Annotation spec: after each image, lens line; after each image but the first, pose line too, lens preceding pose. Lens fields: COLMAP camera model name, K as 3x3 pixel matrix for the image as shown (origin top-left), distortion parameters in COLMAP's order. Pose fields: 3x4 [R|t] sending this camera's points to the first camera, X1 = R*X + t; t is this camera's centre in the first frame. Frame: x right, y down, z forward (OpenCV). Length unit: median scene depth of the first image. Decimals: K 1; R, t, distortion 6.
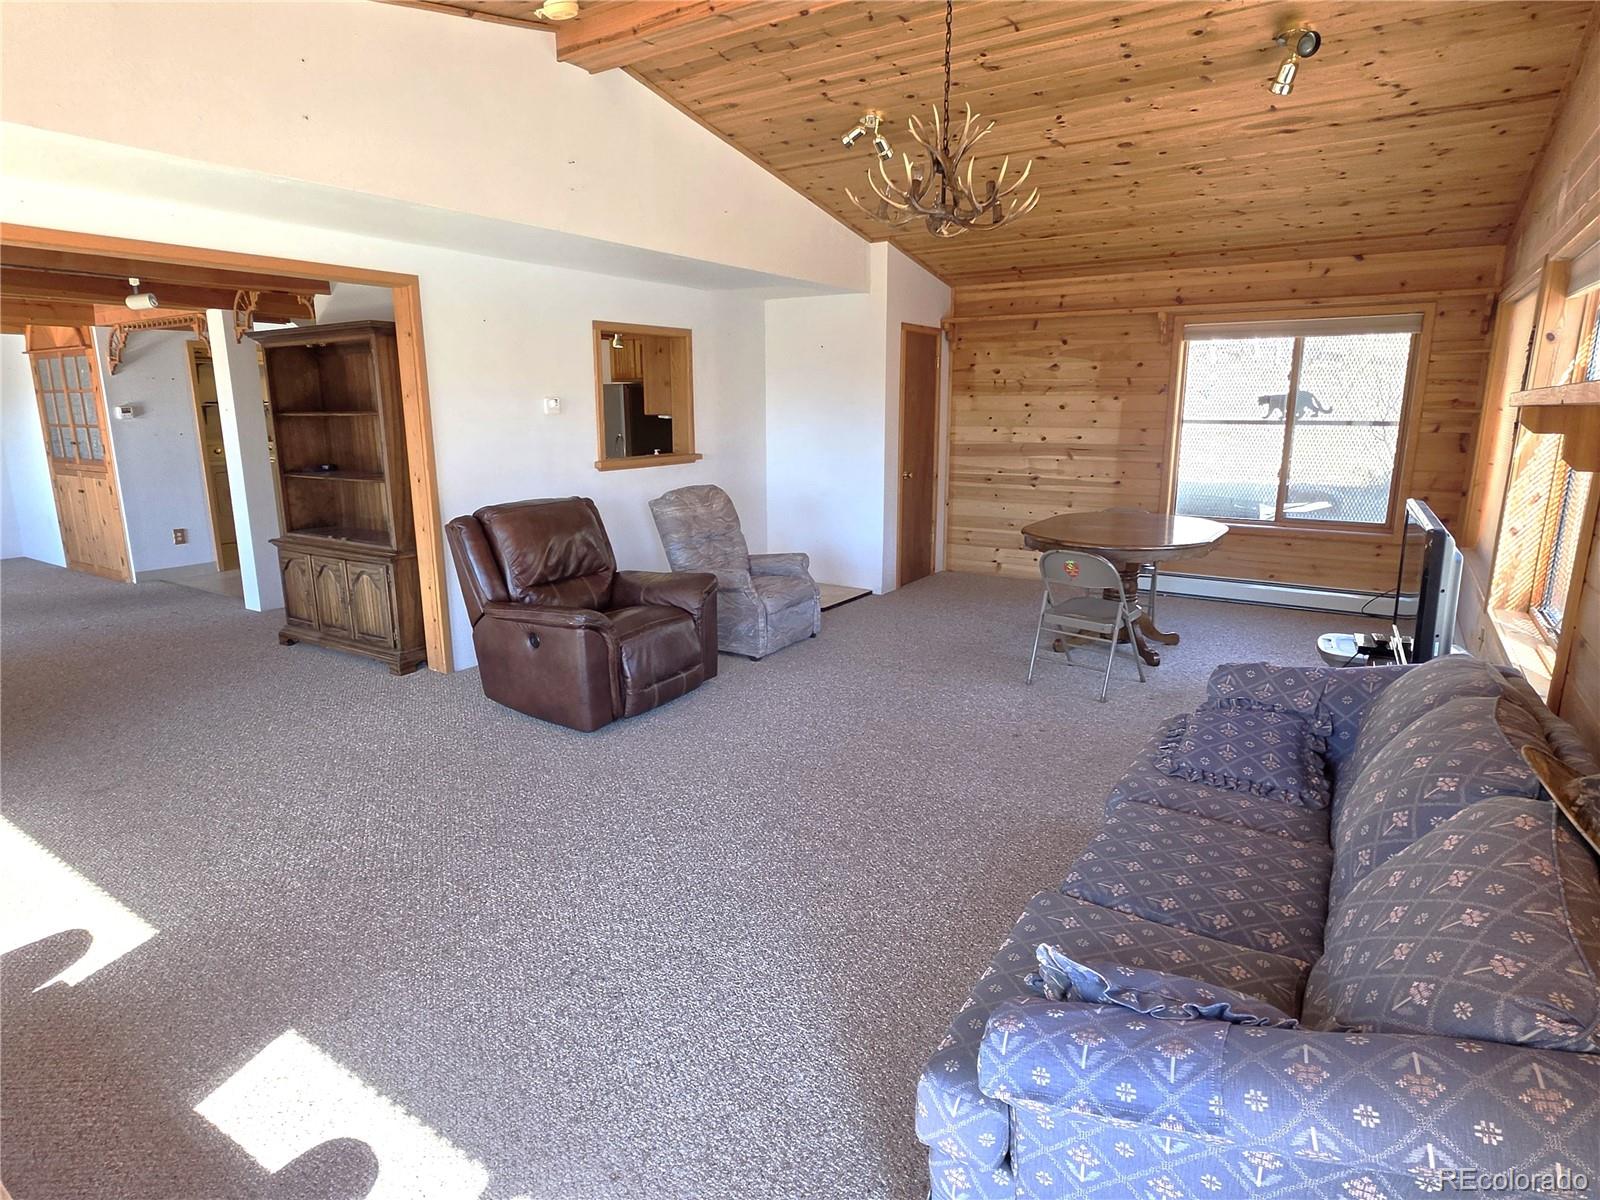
lens RADIAL K [[895.2, 0, 802.5], [0, 895.2, 596.5], [0, 0, 1]] dist [-0.003834, -0.000966]
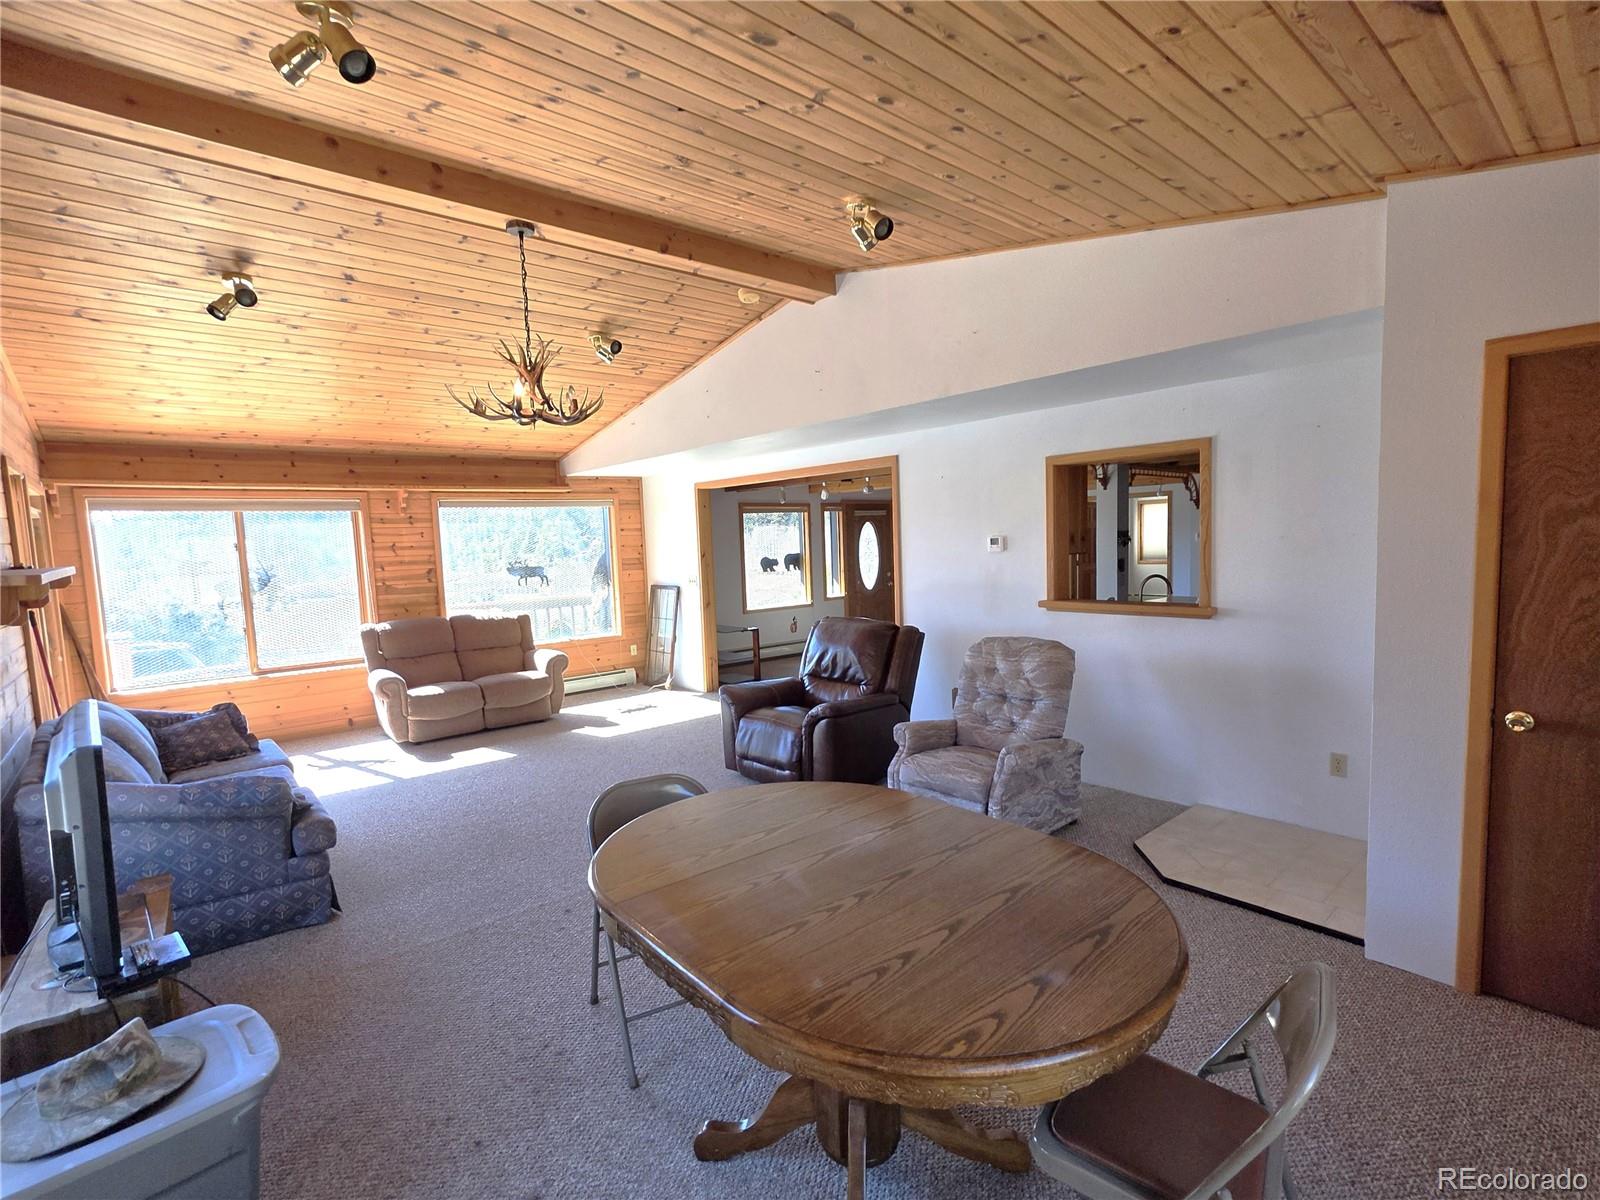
lens RADIAL K [[759.4, 0, 801.9], [0, 759.4, 611.5], [0, 0, 1]] dist [-0.004949, 0.000743]
pose [[-0.280853, 0.105136, -0.953975, 0.531384], [-0.171790, 0.972422, 0.157745, -0.189291], [0.944251, 0.208187, -0.255046, 0.817935]]
